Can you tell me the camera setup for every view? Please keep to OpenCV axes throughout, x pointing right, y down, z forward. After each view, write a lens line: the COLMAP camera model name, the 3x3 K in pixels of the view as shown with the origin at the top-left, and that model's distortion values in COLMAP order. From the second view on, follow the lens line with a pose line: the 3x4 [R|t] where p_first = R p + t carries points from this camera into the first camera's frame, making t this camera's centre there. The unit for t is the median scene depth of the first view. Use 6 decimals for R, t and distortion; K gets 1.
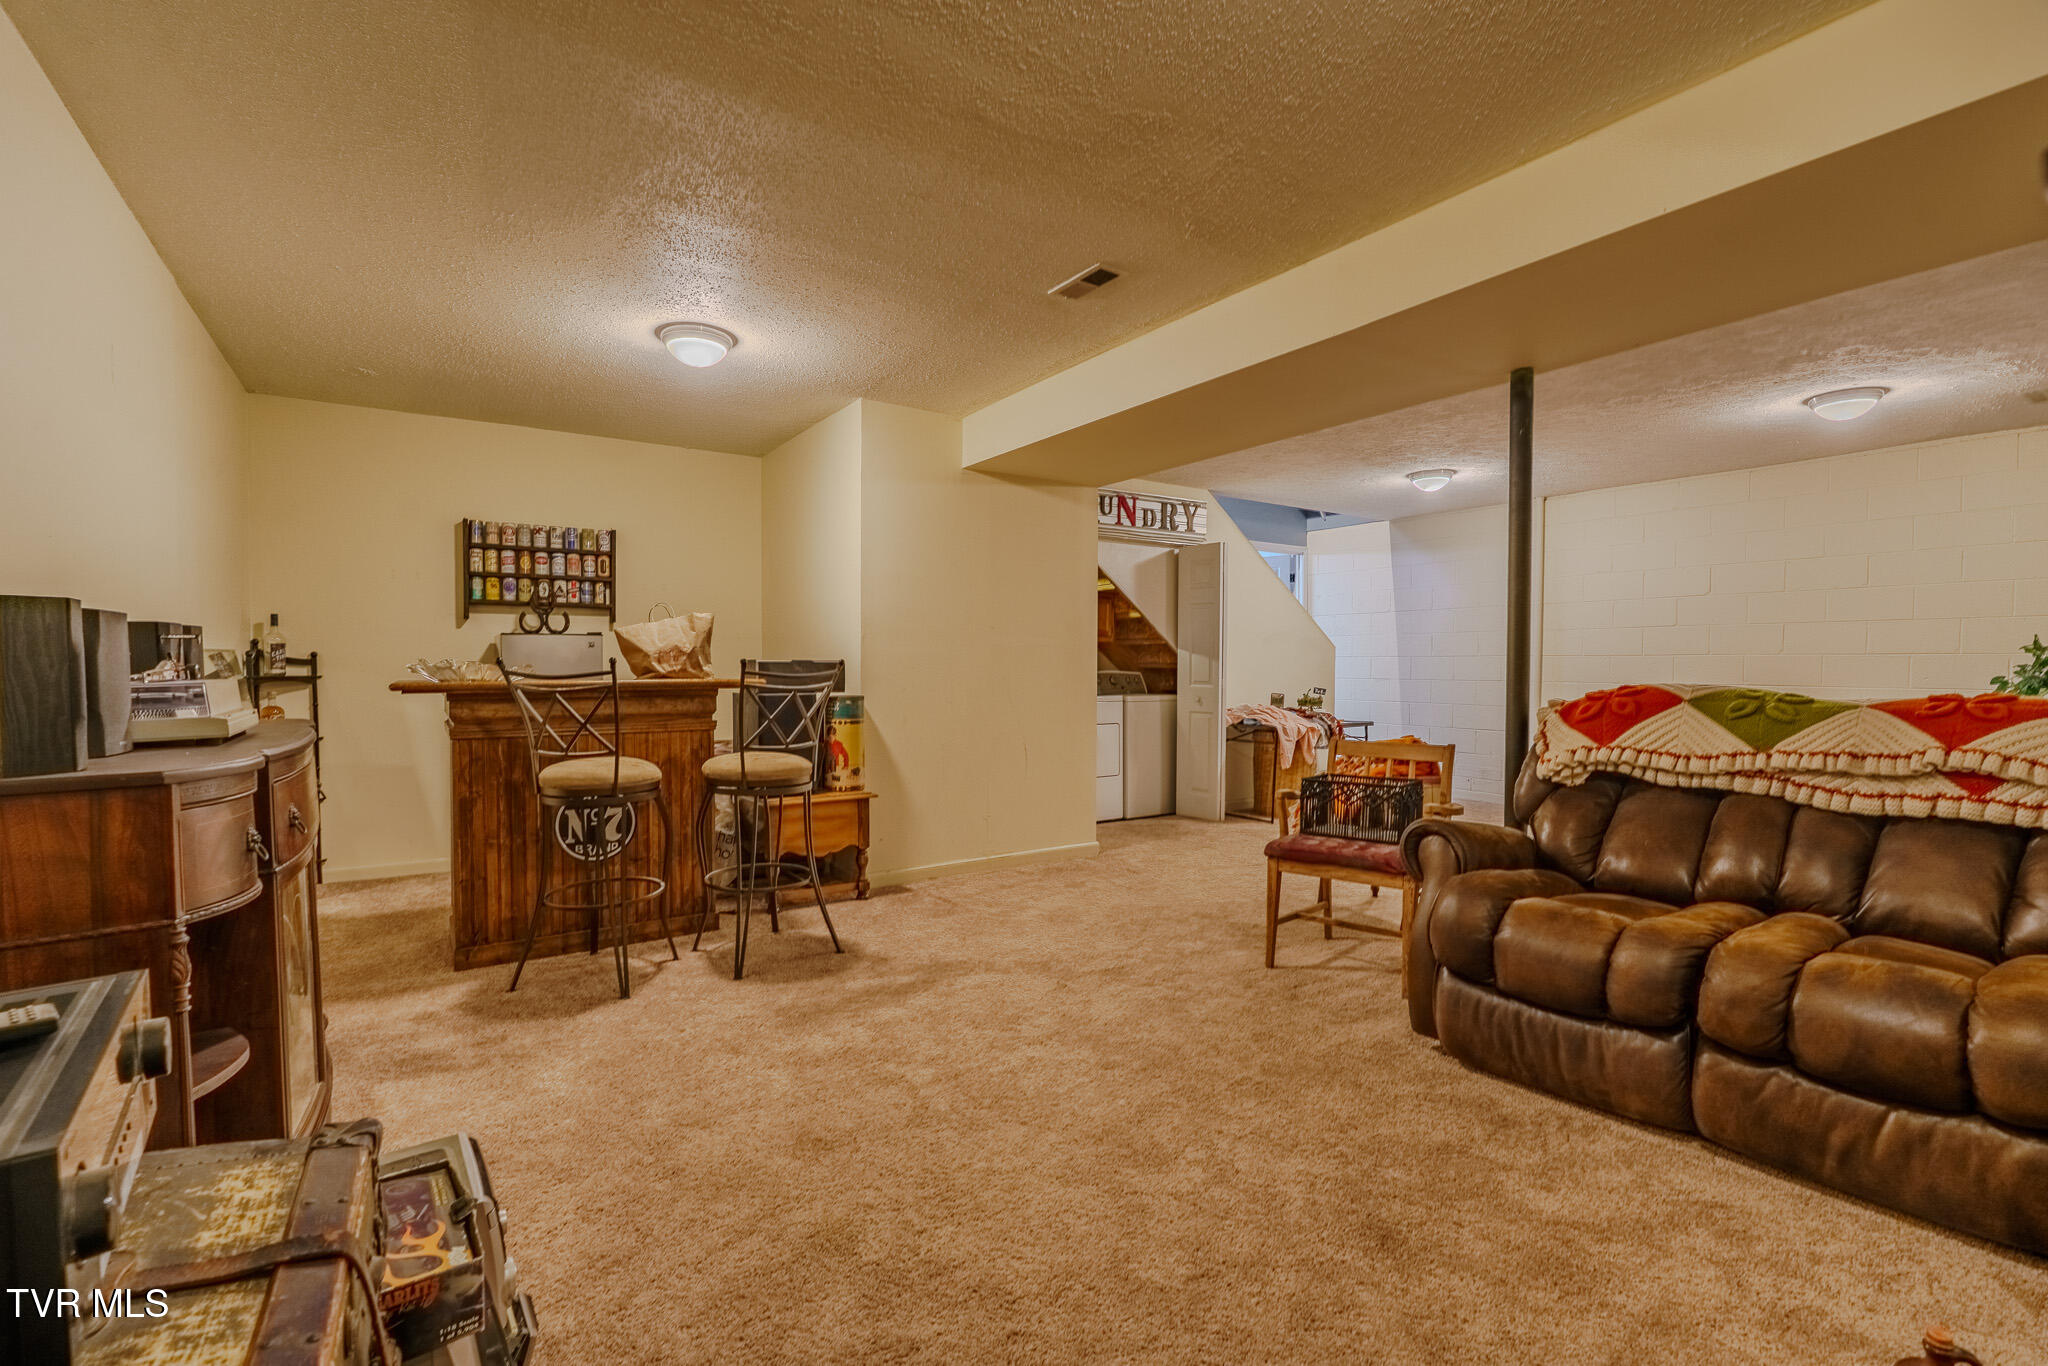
lens RADIAL K [[892.7, 0, 1021.6], [0, 892.7, 685.8], [0, 0, 1]] dist [-0.010867, 0.000640]
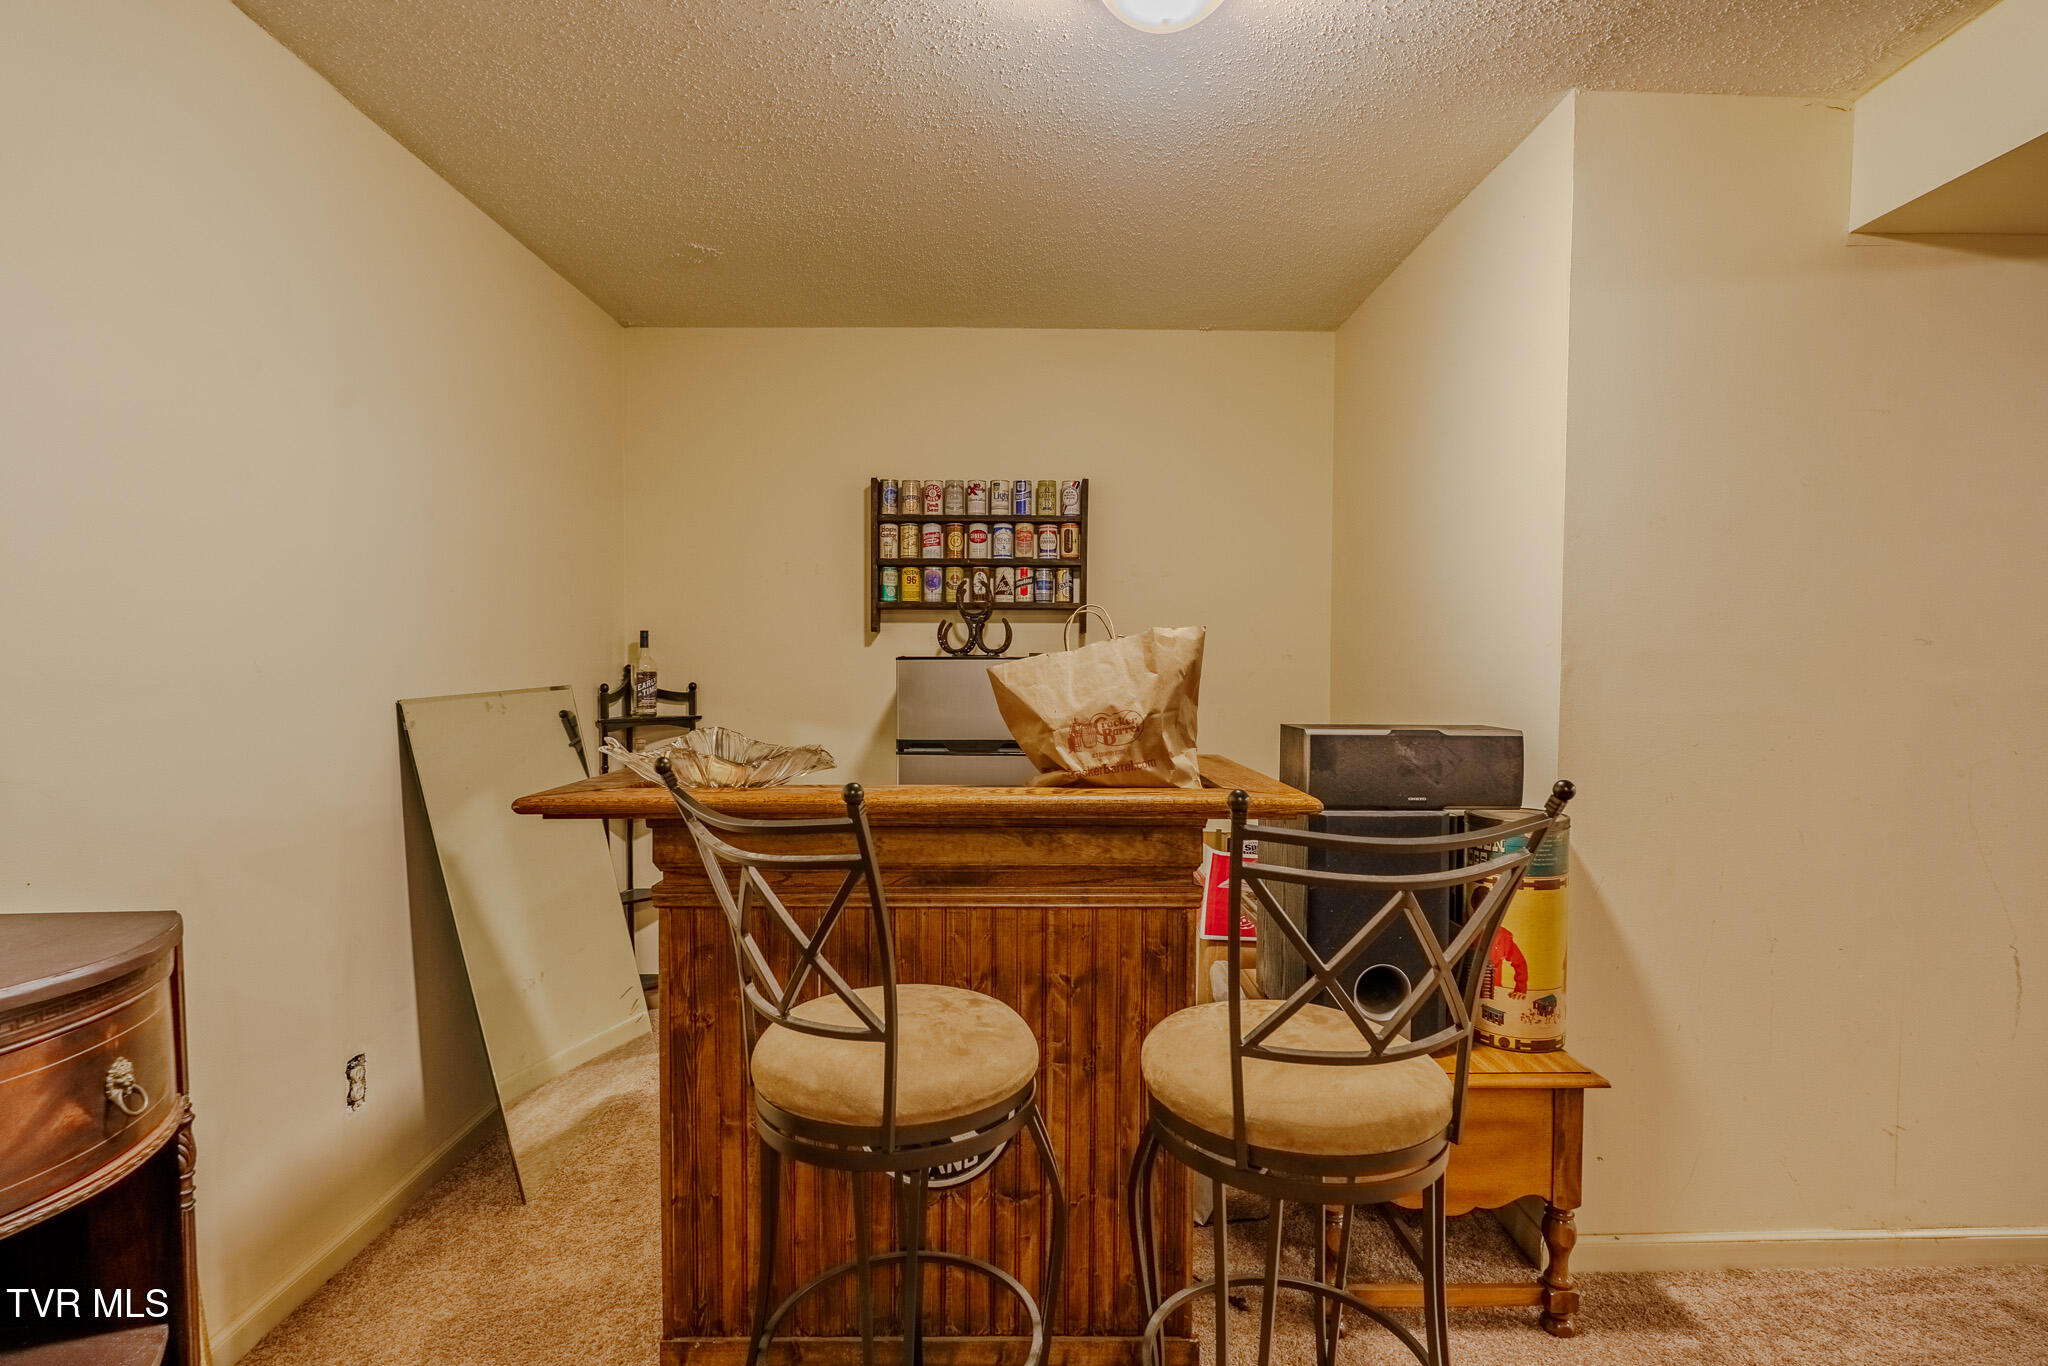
lens RADIAL K [[1015.6, 0, 1024.0], [0, 1015.6, 683.0], [0, 0, 1]] dist [-0.006010, -0.000519]
pose [[0.832188, 0.018333, -0.554191, -0.126887], [-0.016485, 0.999829, 0.008321, -0.049006], [0.554249, 0.002211, 0.832348, 0.471012]]
